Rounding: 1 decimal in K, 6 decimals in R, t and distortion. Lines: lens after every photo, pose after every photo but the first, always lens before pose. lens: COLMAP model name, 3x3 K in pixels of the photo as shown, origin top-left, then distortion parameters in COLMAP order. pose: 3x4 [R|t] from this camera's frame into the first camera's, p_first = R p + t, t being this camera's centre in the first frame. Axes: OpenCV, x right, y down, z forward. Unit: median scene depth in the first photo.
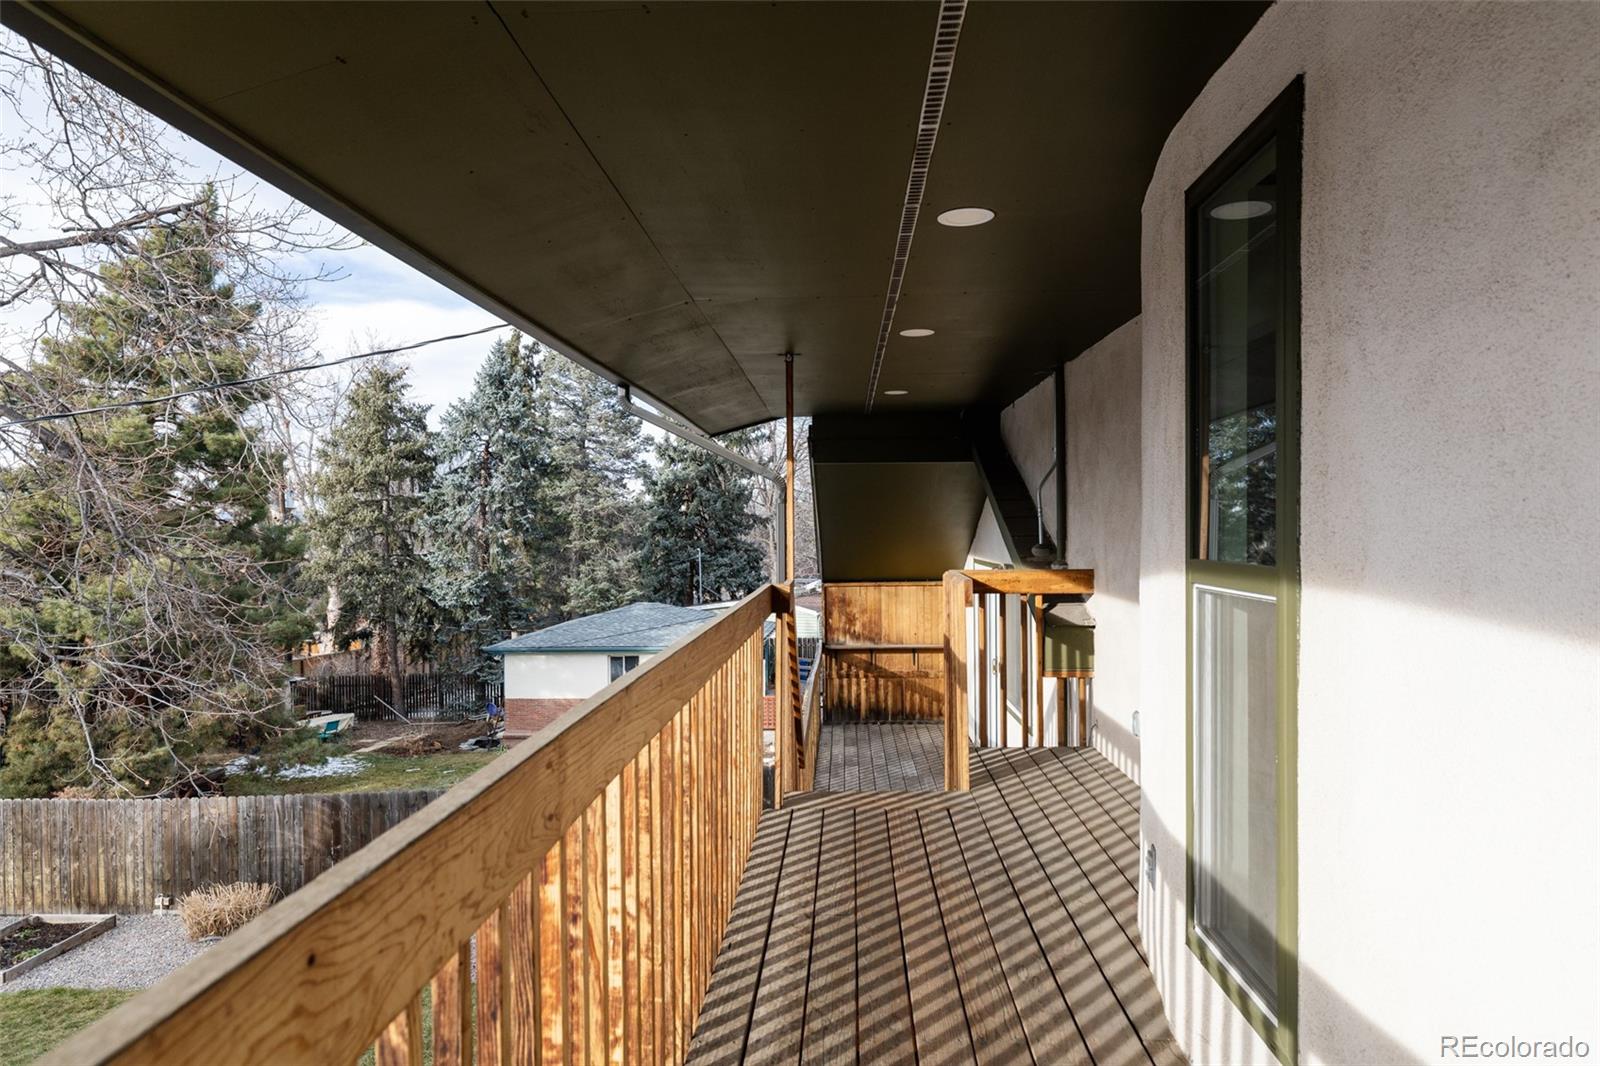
lens RADIAL K [[968.9, 0, 798.2], [0, 968.9, 533.7], [0, 0, 1]] dist [0.003074, 0.002738]
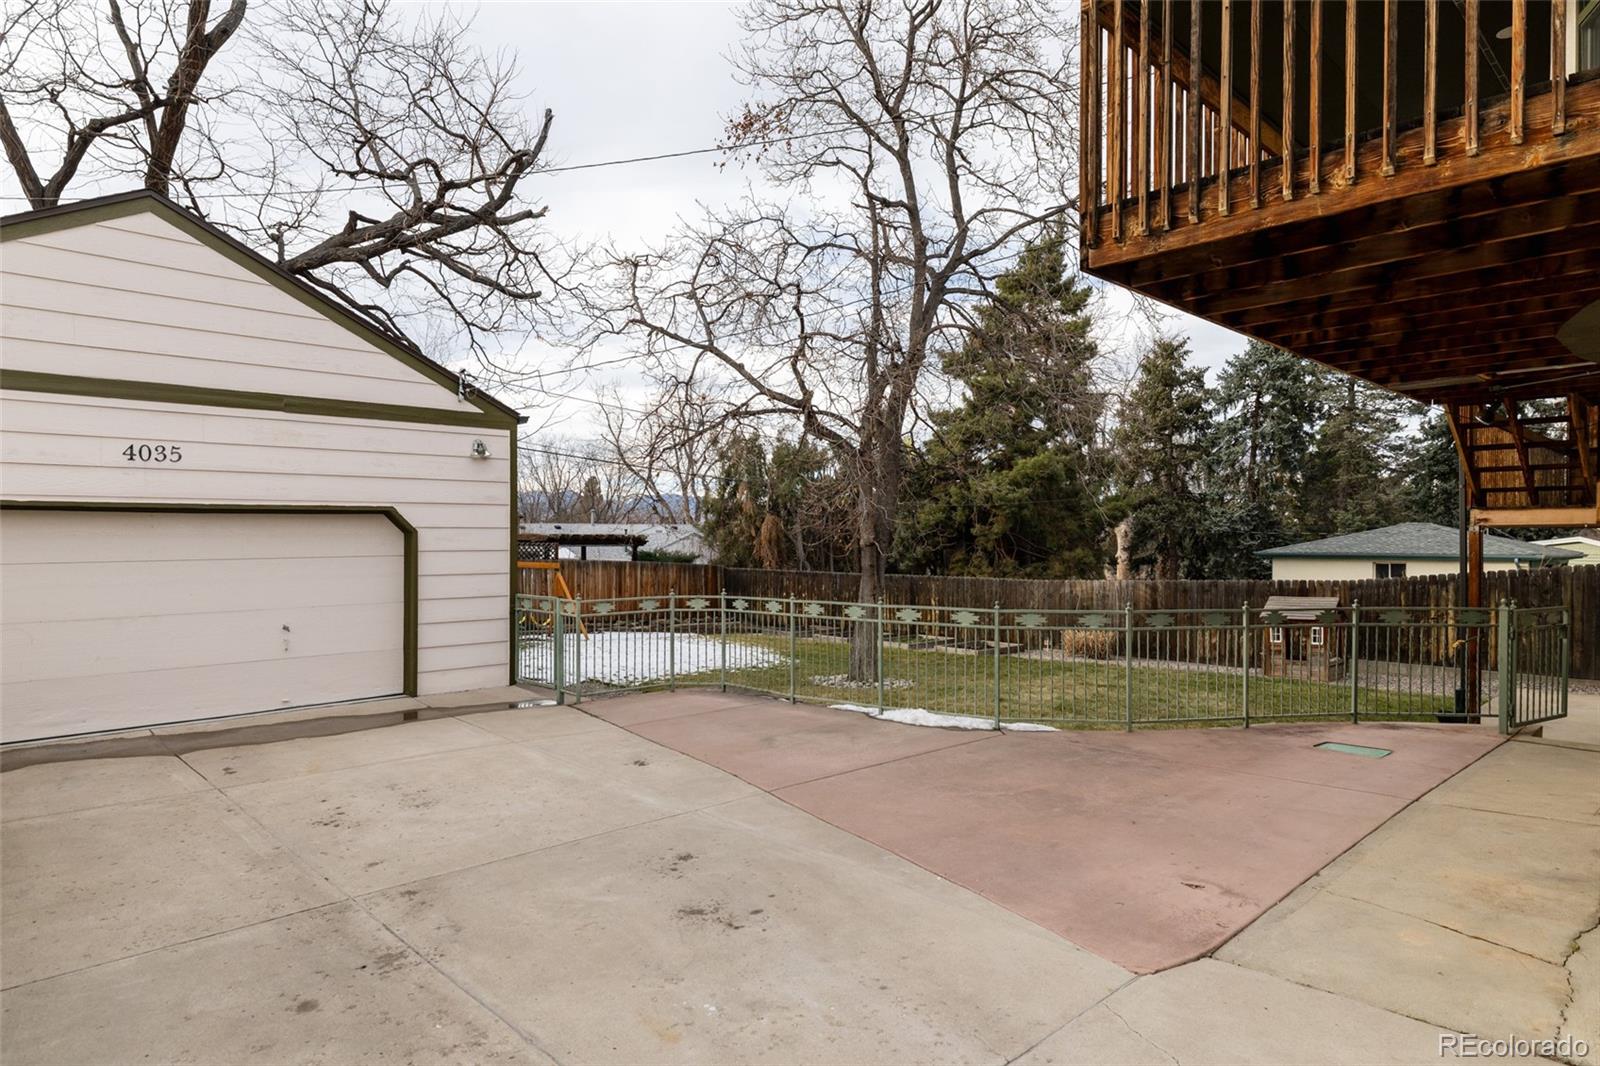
lens RADIAL K [[942.0, 0, 796.5], [0, 942.0, 533.0], [0, 0, 1]] dist [-0.002749, -0.001315]
pose [[0.725420, 0.005510, -0.688284, 0.053378], [-0.016899, 0.999809, -0.009806, 0.094503], [0.688099, 0.018745, 0.725375, -0.189797]]
